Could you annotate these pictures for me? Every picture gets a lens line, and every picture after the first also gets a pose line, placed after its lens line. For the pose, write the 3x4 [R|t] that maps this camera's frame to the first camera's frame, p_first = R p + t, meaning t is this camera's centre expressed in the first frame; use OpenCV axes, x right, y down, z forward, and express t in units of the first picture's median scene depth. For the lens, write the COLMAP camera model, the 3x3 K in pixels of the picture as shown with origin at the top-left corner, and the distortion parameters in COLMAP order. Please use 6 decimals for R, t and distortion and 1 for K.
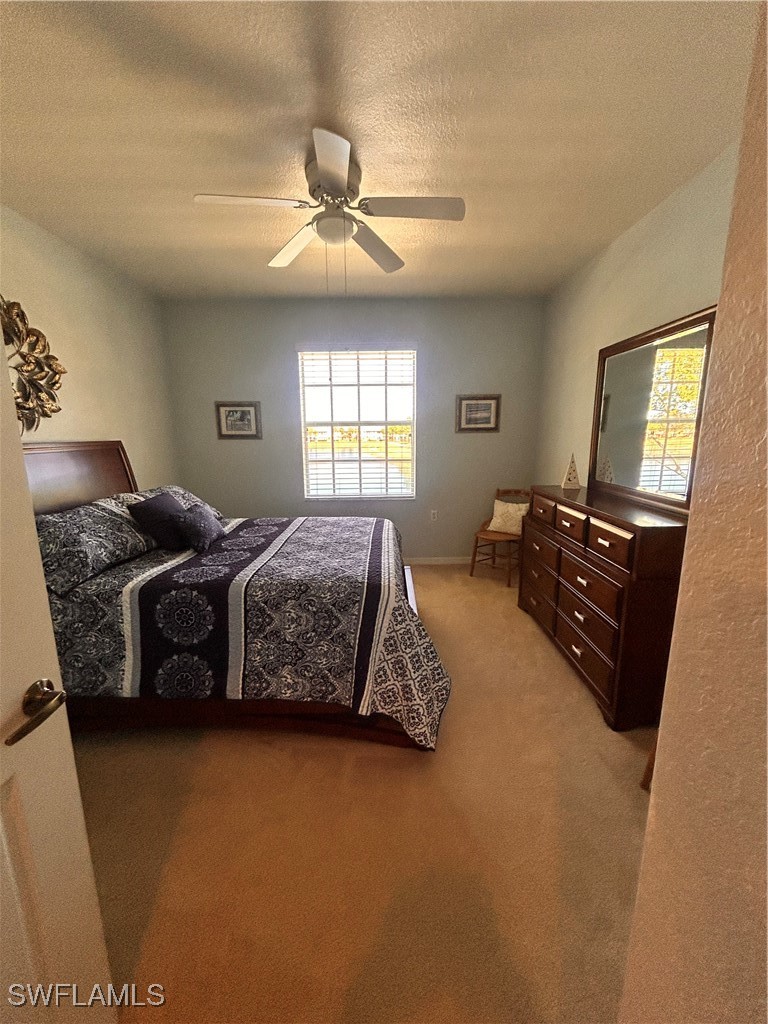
lens RADIAL K [[410.4, 0, 386.0], [0, 410.4, 511.1], [0, 0, 1]] dist [0.000930, 0.000013]
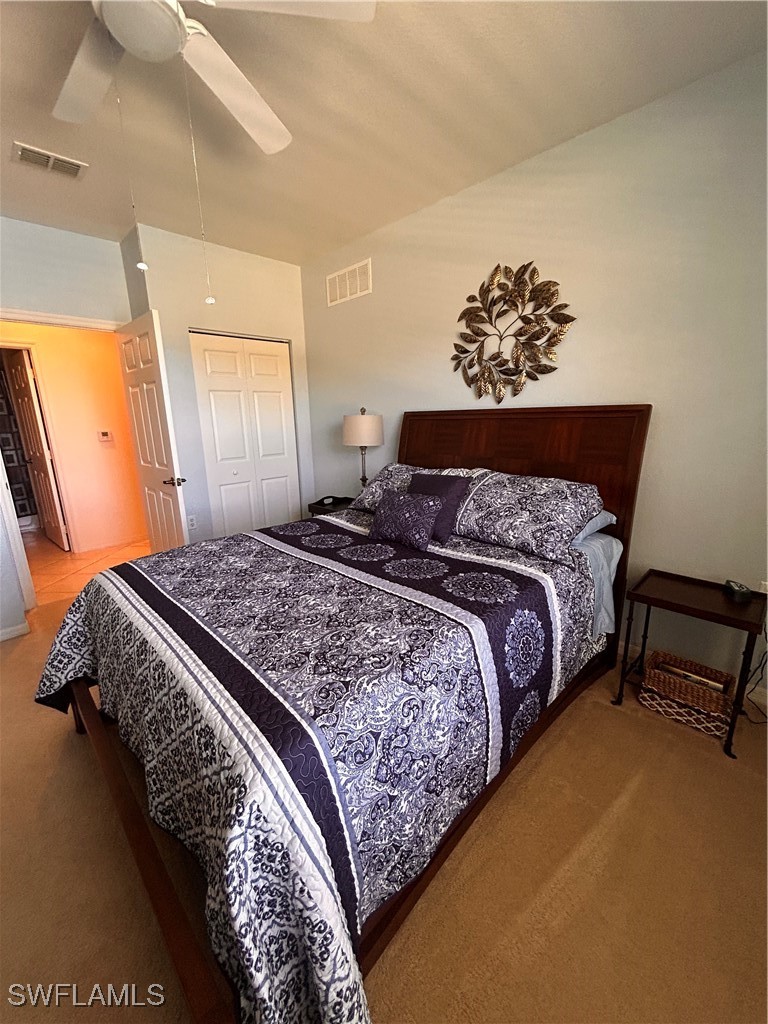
lens RADIAL K [[410.4, 0, 382.2], [0, 410.4, 514.2], [0, 0, 1]] dist [0.000930, 0.000013]
pose [[-0.697581, 0.193716, -0.689822, 0.152342], [-0.106027, 0.924251, 0.366767, -0.267415], [0.708618, 0.328989, -0.624201, 1.546136]]
